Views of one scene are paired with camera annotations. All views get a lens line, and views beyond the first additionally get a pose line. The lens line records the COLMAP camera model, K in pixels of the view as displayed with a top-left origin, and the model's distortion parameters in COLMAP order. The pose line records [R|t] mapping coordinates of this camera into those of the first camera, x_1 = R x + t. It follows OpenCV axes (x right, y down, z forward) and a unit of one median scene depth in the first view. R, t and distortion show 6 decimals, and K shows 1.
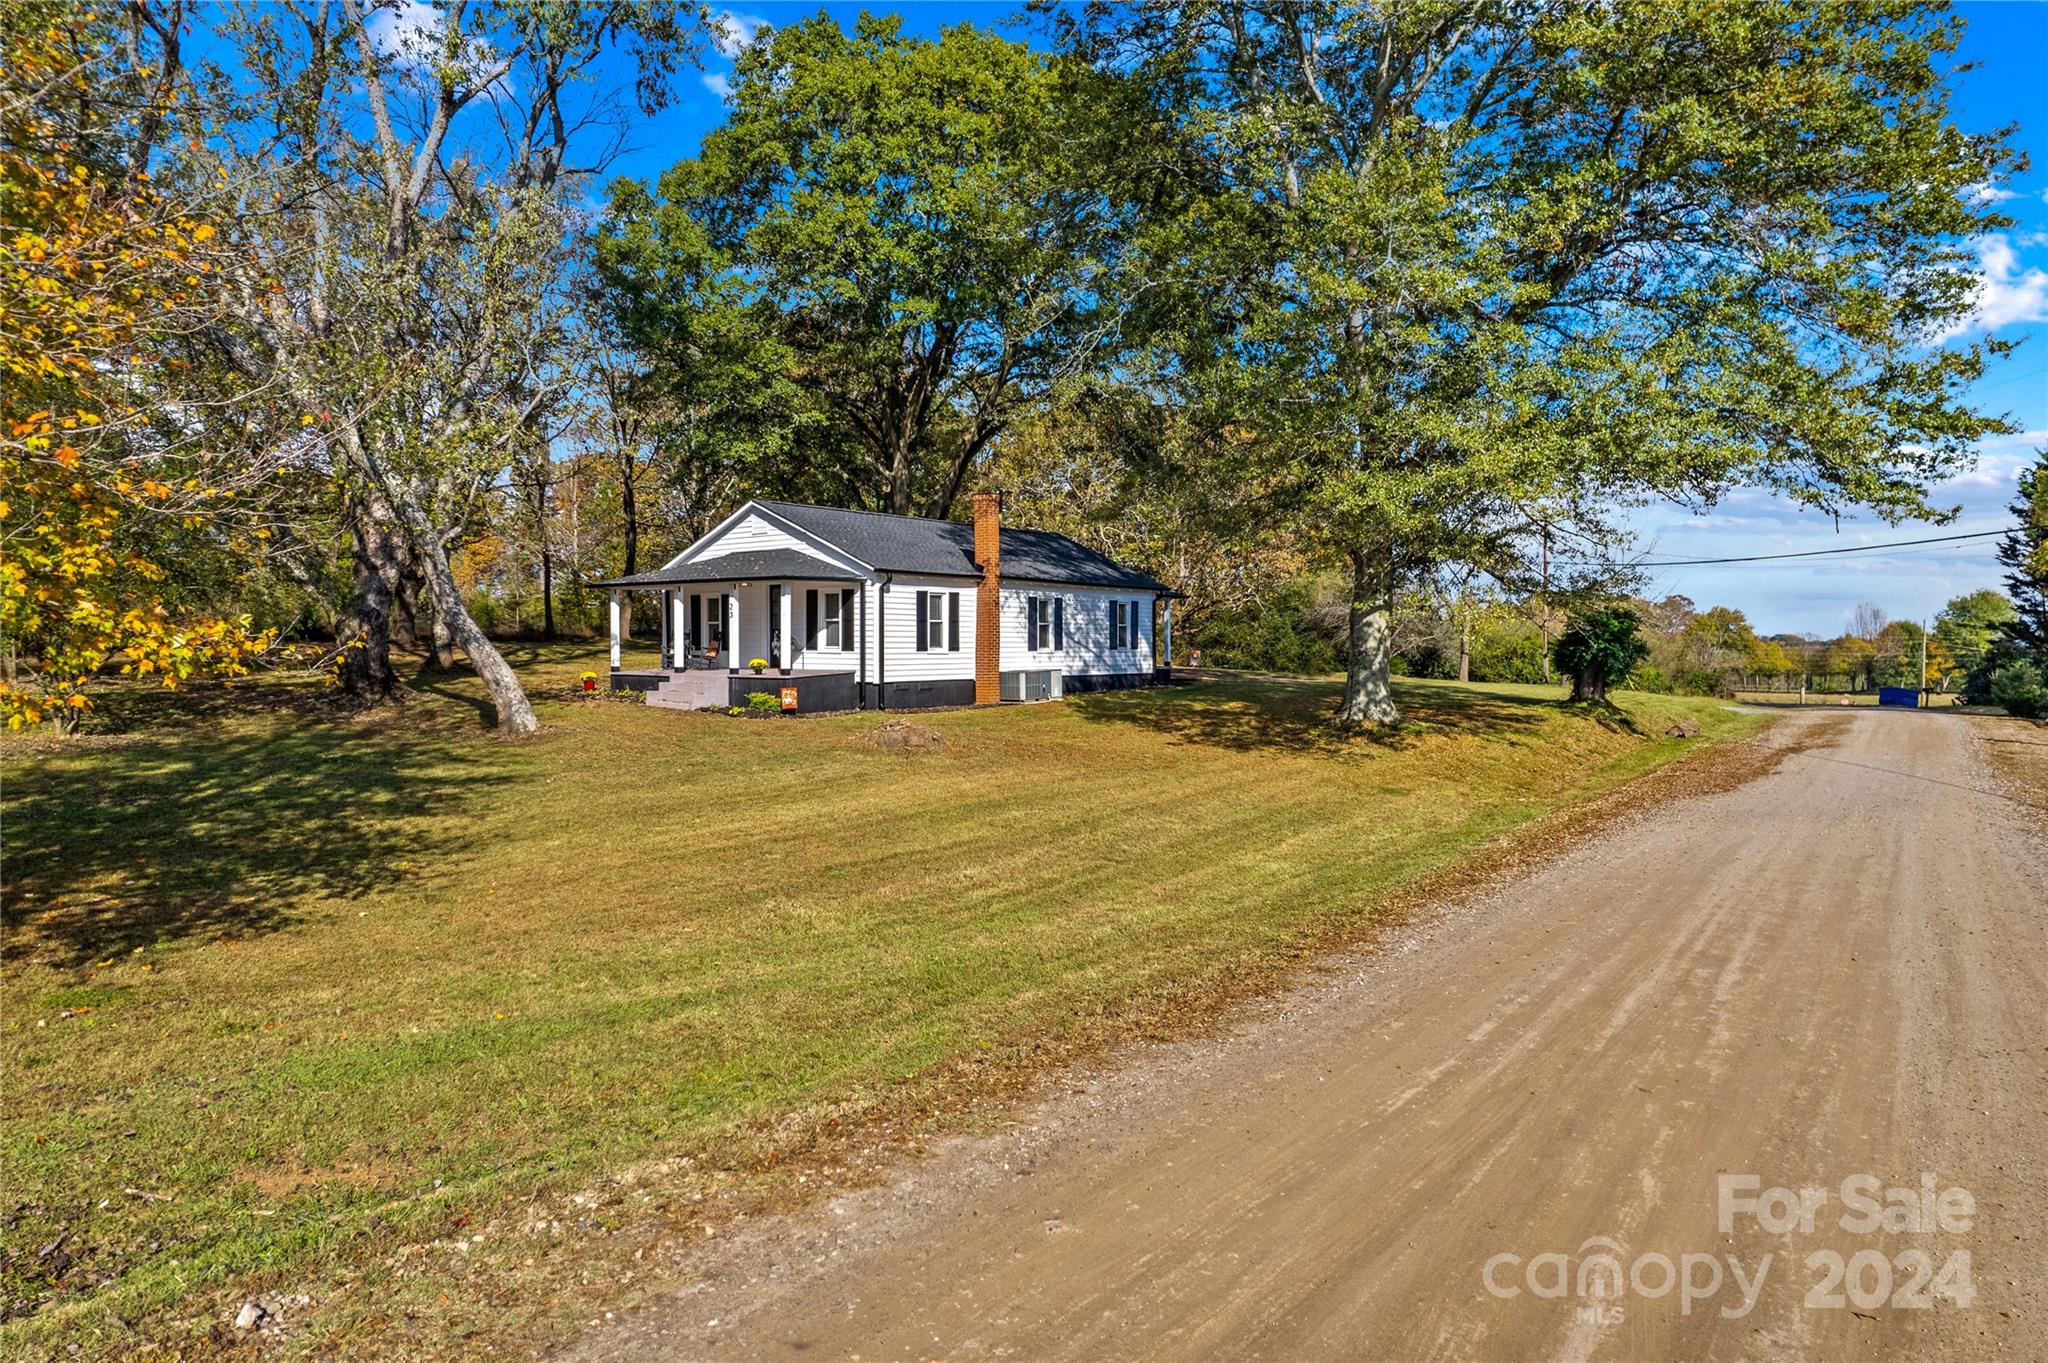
lens RADIAL K [[1506.5, 0, 1024.0], [0, 1506.5, 681.5], [0, 0, 1]] dist [-0.037038, 0.005386]
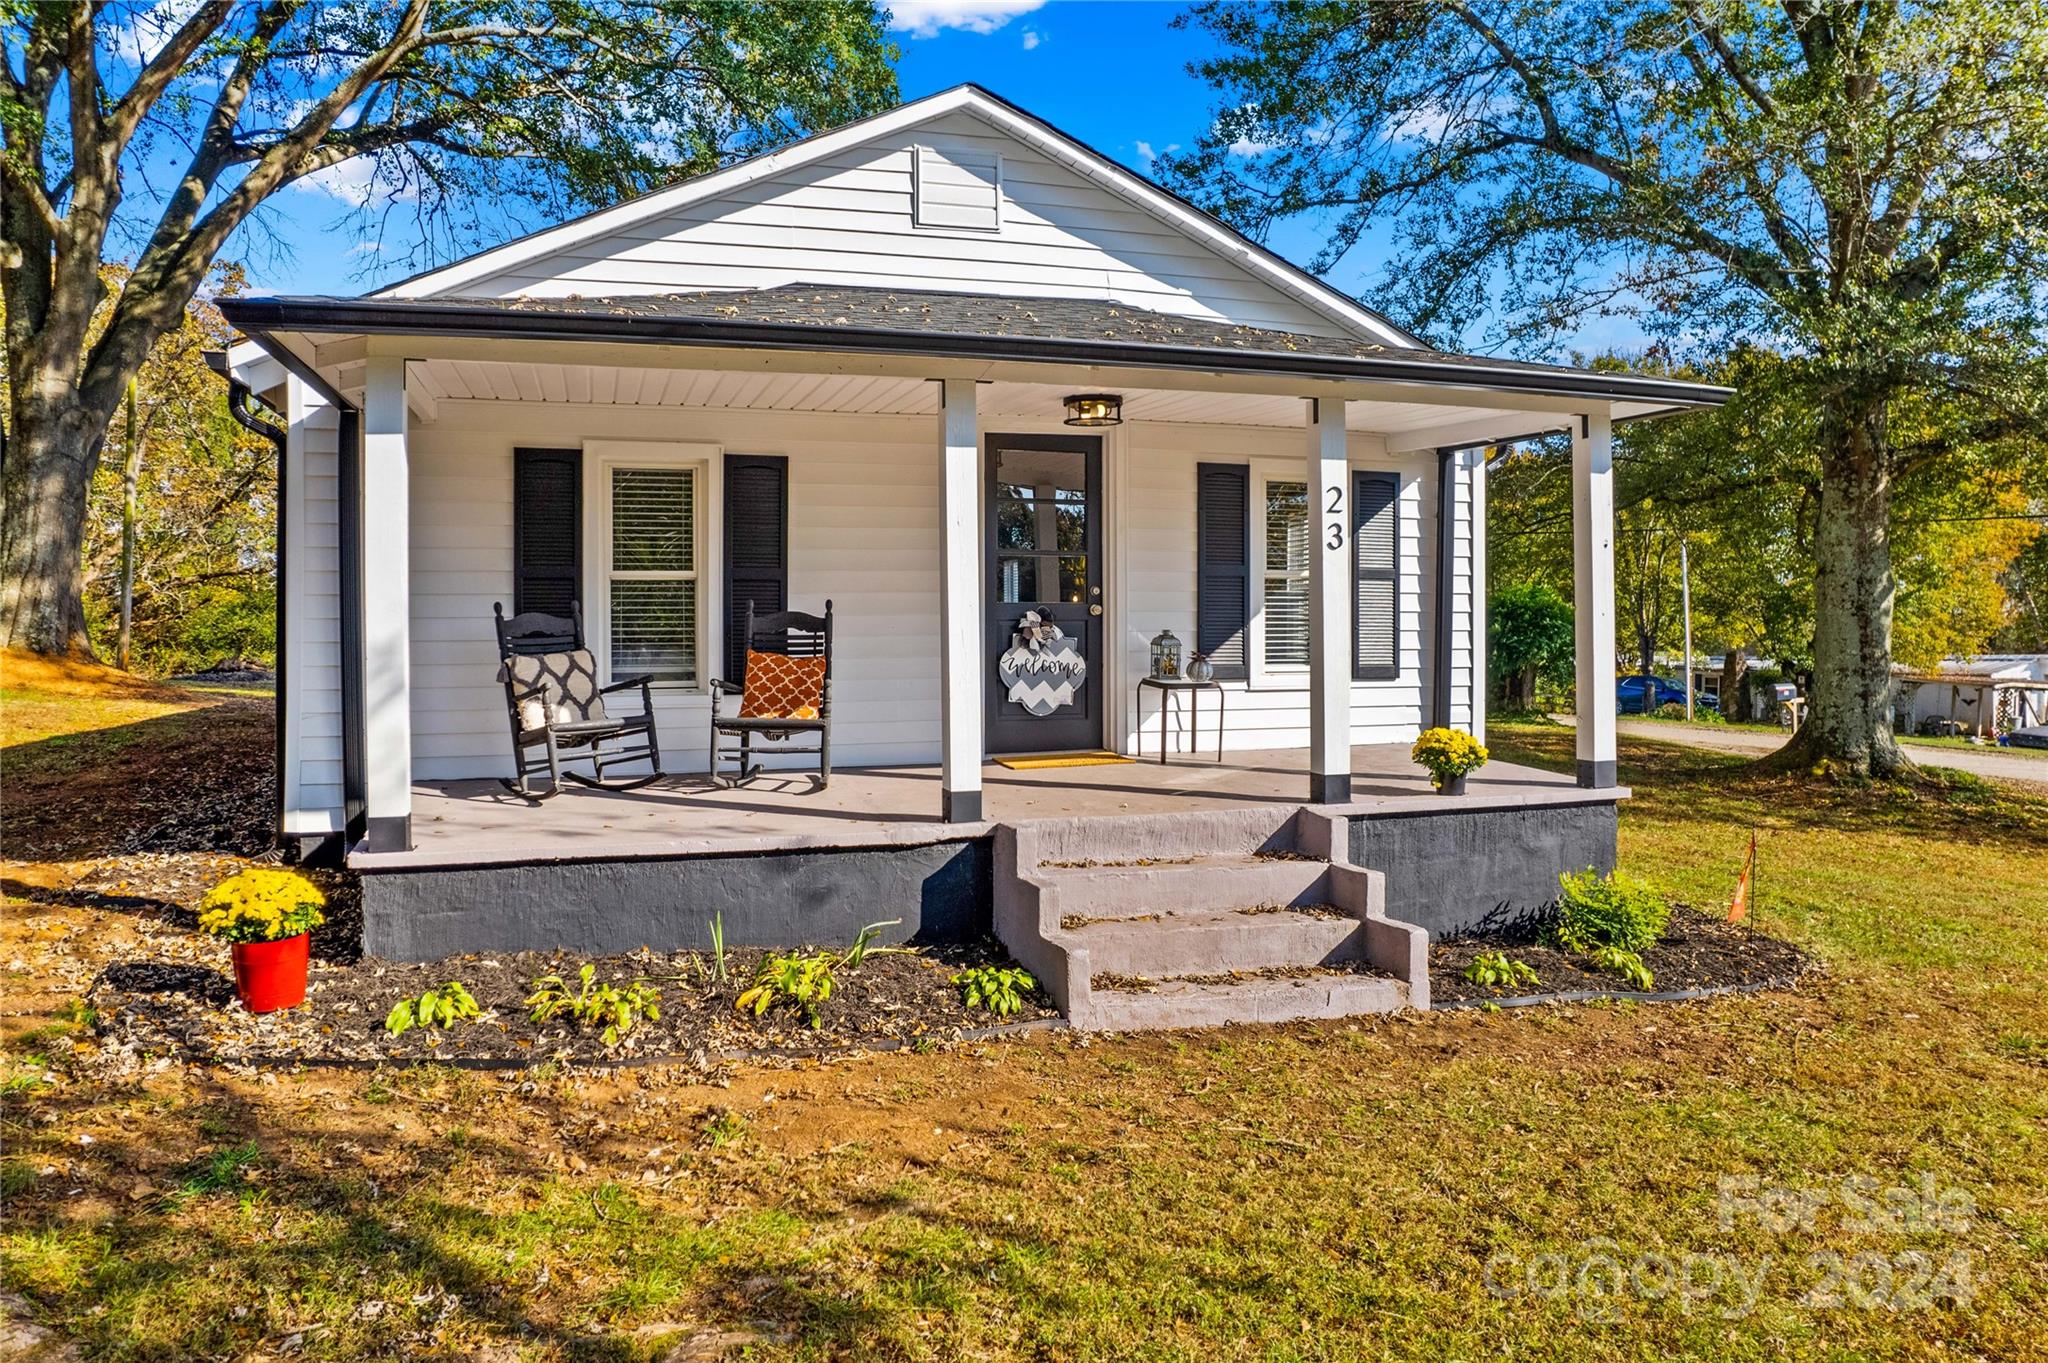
lens RADIAL K [[1429.1, 0, 1019.1], [0, 1429.1, 634.2], [0, 0, 1]] dist [-0.107361, 0.092096]
pose [[0.563258, -0.005960, 0.826260, -0.385725], [0.029429, 0.999484, -0.012852, -0.027737], [-0.825757, 0.031555, 0.563142, 0.900226]]
